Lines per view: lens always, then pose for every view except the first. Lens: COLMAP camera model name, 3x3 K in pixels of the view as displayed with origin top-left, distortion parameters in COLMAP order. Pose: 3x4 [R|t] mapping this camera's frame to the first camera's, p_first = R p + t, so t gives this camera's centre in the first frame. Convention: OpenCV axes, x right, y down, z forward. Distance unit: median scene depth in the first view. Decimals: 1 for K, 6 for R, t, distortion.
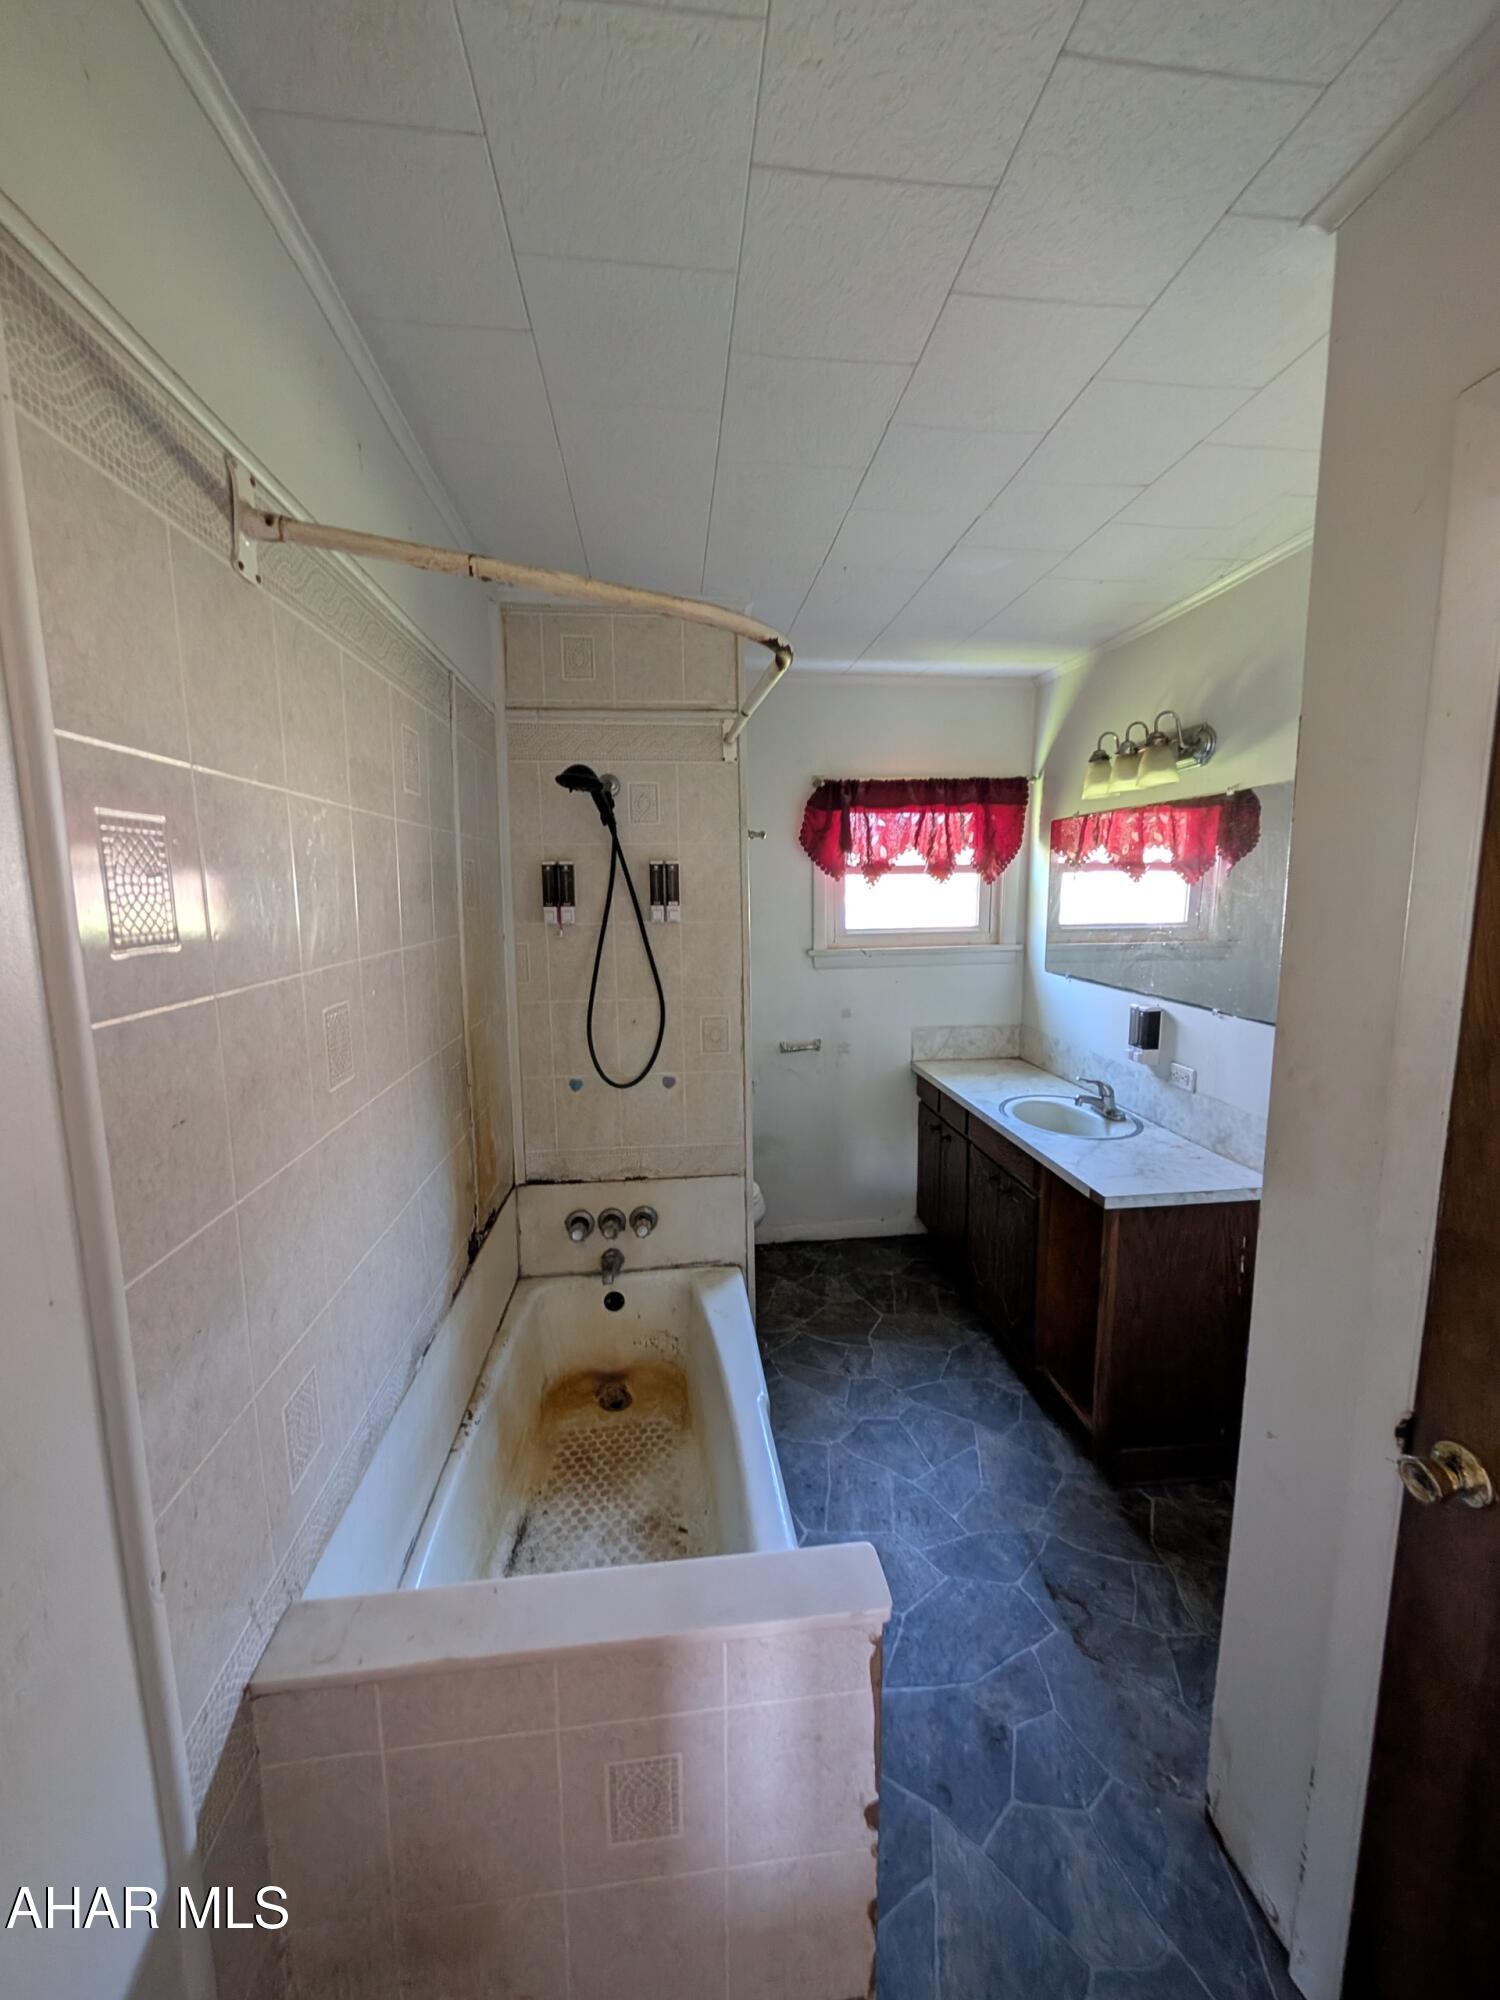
lens RADIAL K [[754.2, 0, 745.7], [0, 754.2, 993.6], [0, 0, 1]] dist [-0.001357, 0.000330]
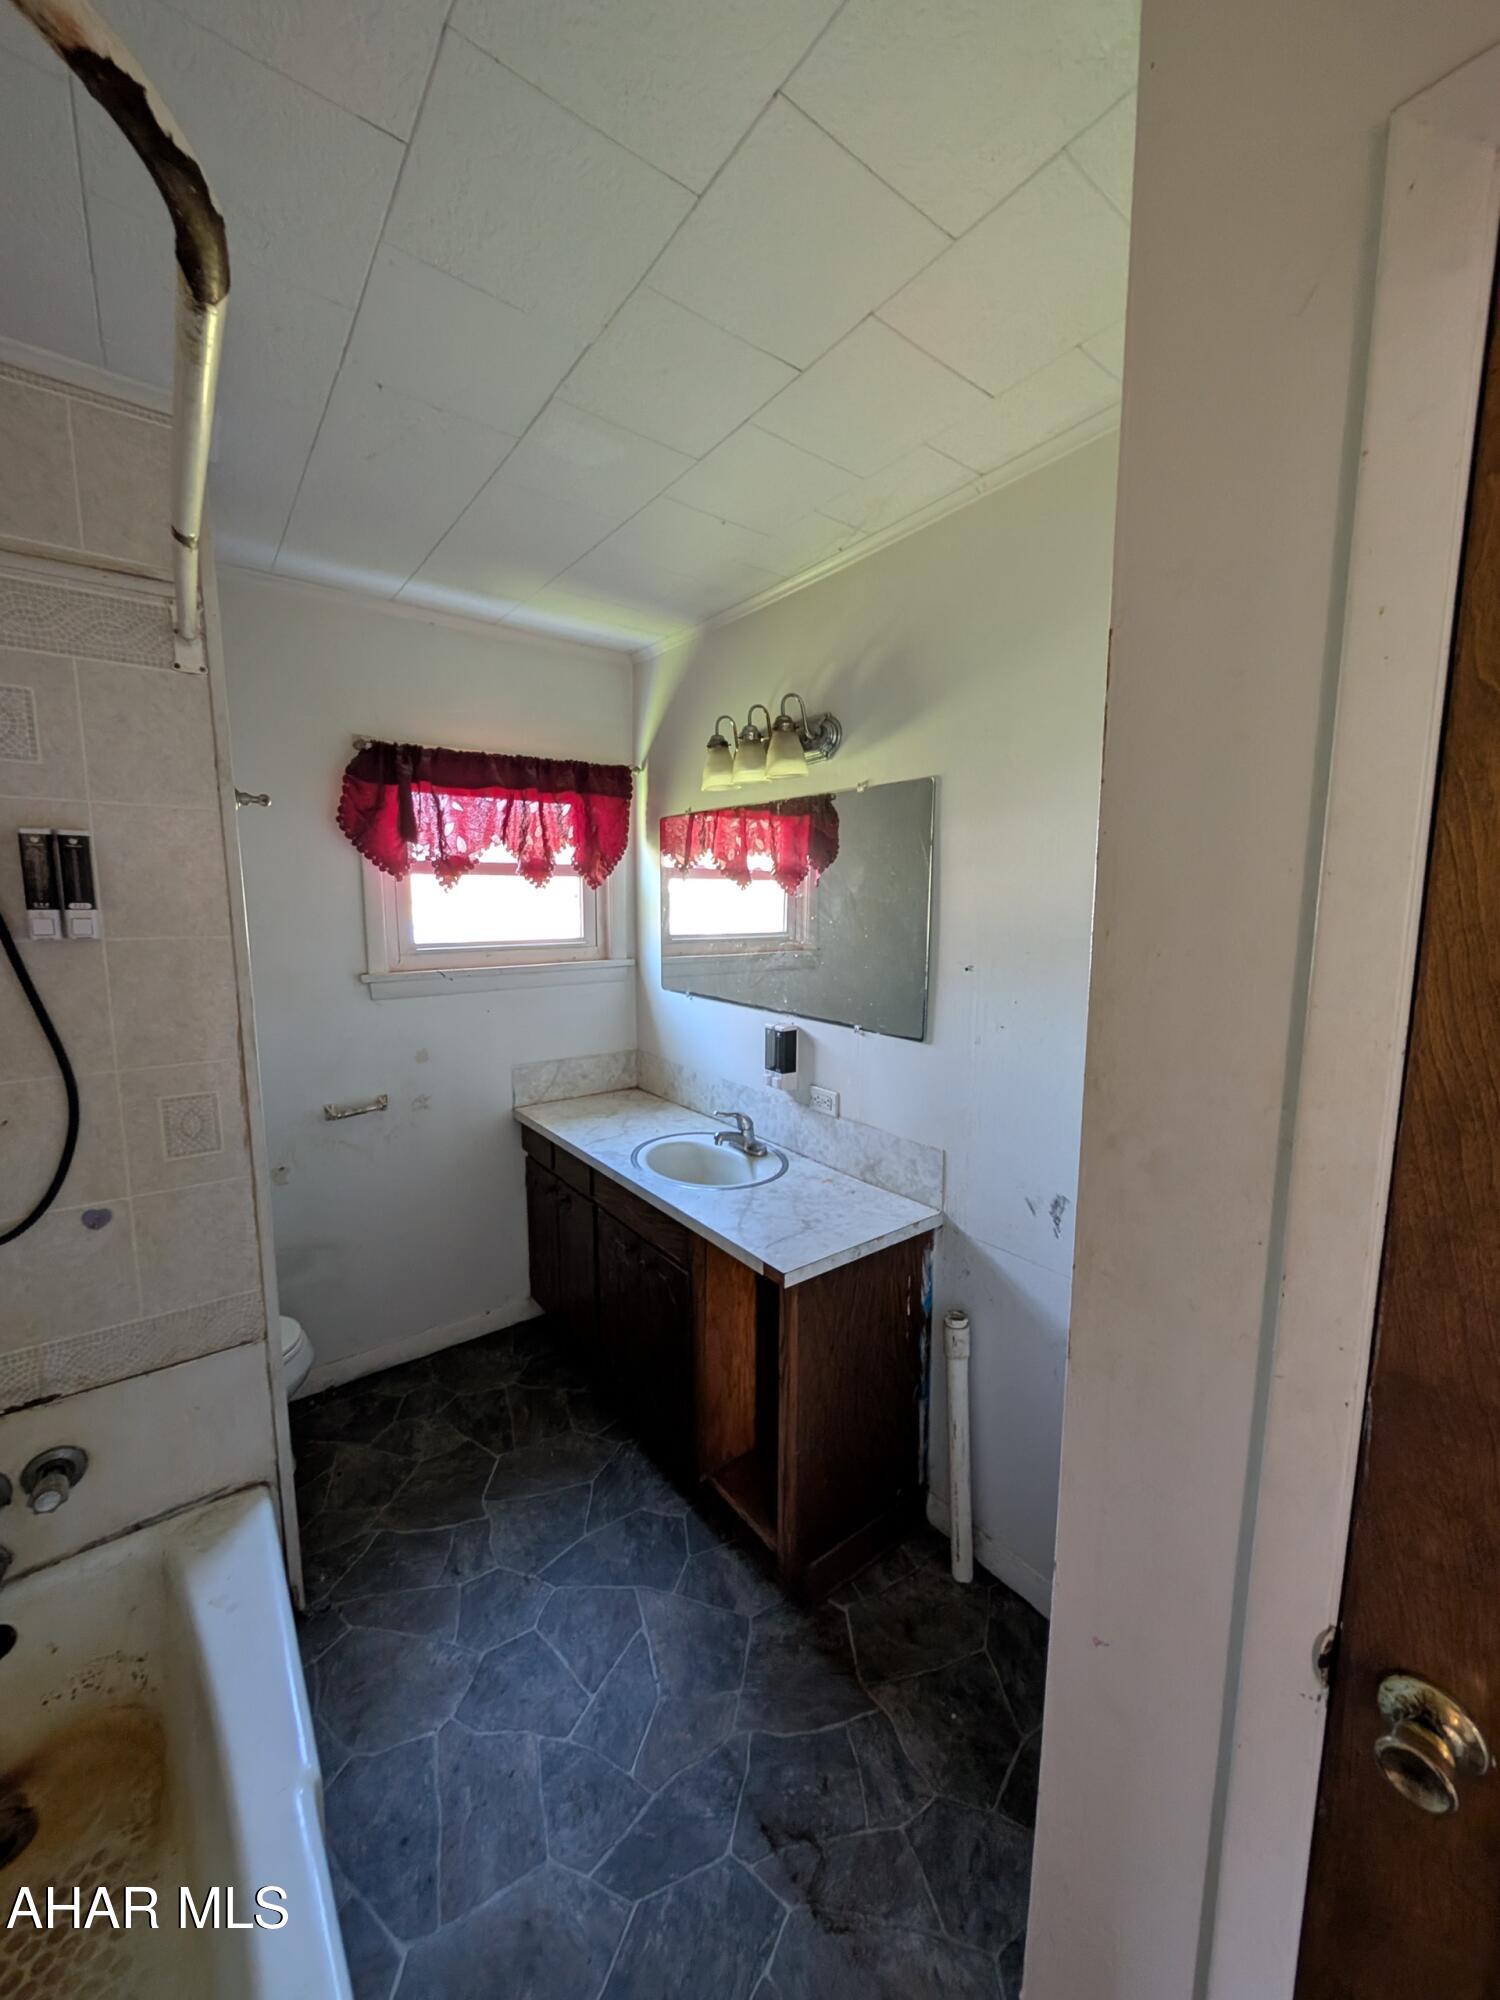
lens RADIAL K [[754.2, 0, 745.7], [0, 754.2, 993.6], [0, 0, 1]] dist [-0.001357, 0.000330]
pose [[0.855427, -0.051316, 0.515375, 0.029721], [0.059742, 0.998214, 0.000232, -0.021063], [-0.514467, 0.030591, 0.856964, 0.223526]]
